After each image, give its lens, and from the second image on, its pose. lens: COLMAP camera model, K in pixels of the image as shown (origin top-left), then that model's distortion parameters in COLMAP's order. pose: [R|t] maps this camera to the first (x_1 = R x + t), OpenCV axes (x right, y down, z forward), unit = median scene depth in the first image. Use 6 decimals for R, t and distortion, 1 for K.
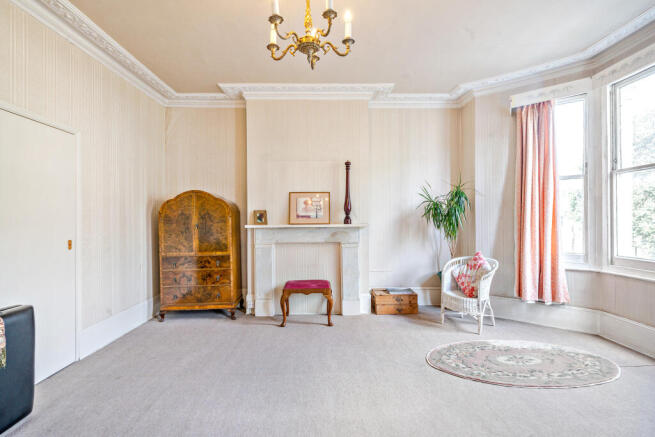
lens RADIAL K [[322.3, 0, 327.4], [0, 322.3, 219.5], [0, 0, 1]] dist [0.004725, 0.001348]
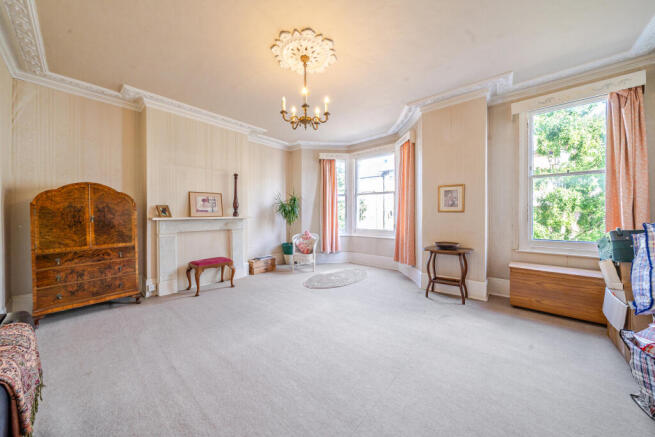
lens RADIAL K [[227.8, 0, 326.3], [0, 227.8, 214.0], [0, 0, 1]] dist [-0.002511, -0.000232]
pose [[0.671628, 0.003221, 0.740882, -0.437420], [-0.001800, 0.999995, -0.002715, 0.005293], [-0.740886, 0.000490, 0.671630, 0.005298]]
